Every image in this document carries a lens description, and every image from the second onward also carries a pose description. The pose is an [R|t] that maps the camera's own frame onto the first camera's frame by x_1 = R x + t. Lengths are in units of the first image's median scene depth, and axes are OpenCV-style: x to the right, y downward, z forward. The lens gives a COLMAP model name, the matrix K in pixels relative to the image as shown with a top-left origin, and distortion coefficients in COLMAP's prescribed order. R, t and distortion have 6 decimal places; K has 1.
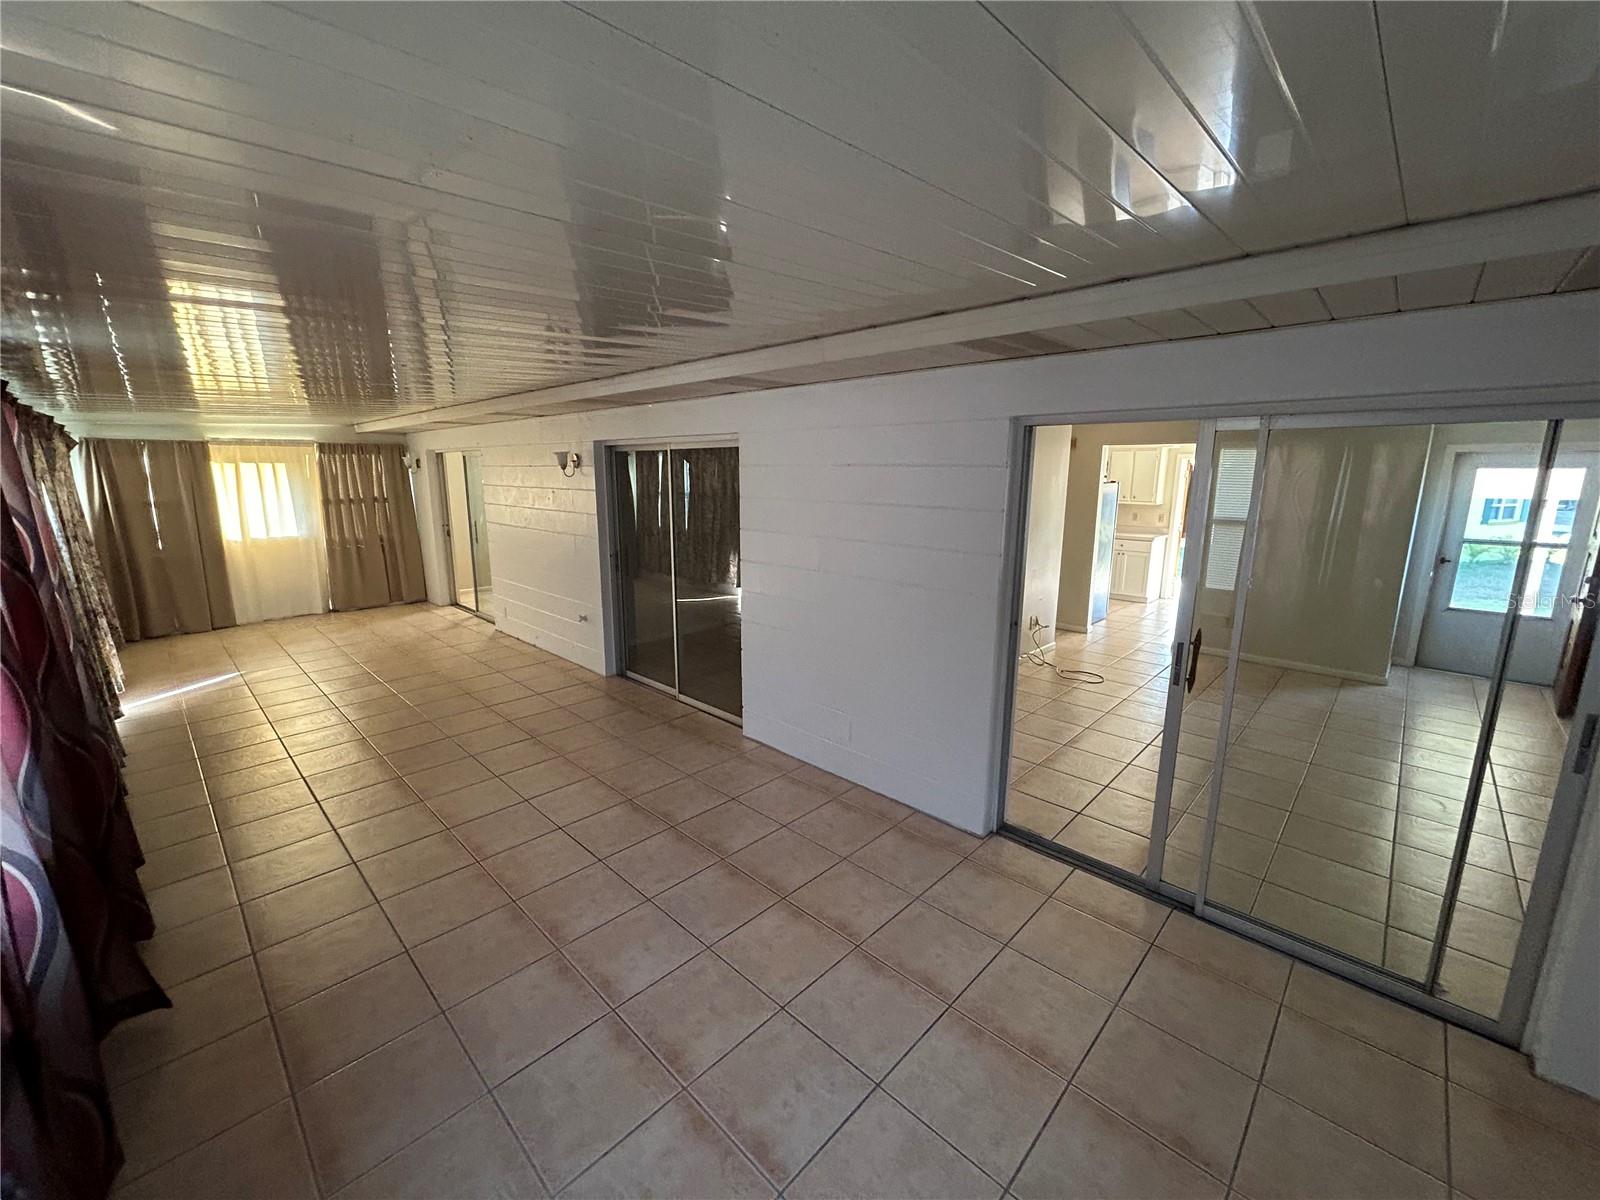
lens RADIAL K [[649.5, 0, 797.2], [0, 649.5, 596.4], [0, 0, 1]] dist [-0.001517, 0.000105]
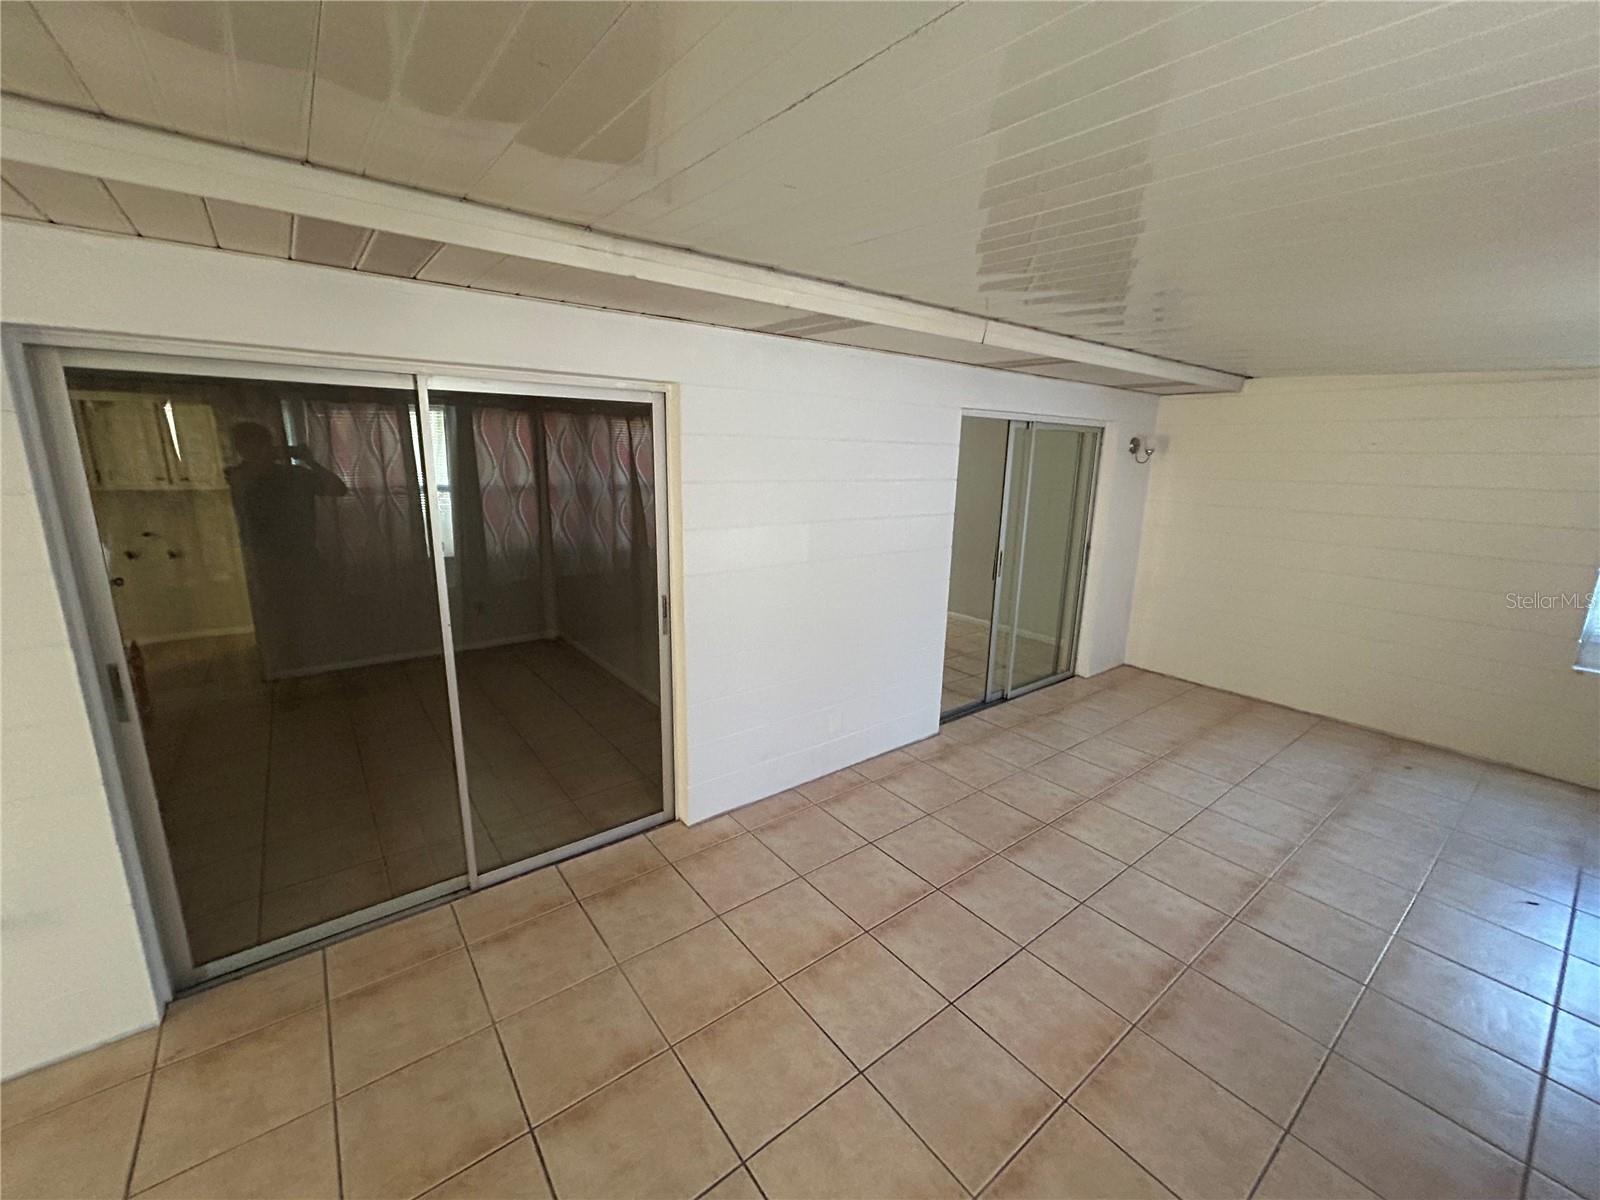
lens RADIAL K [[649.2, 0, 800.0], [0, 649.2, 600.0], [0, 0, 1]] dist [-0.002891, -0.000016]
pose [[0.140489, -0.224485, 0.964297, -0.958999], [0.172140, 0.964661, 0.199491, -0.194194], [-0.975003, 0.137968, 0.174167, 1.022736]]
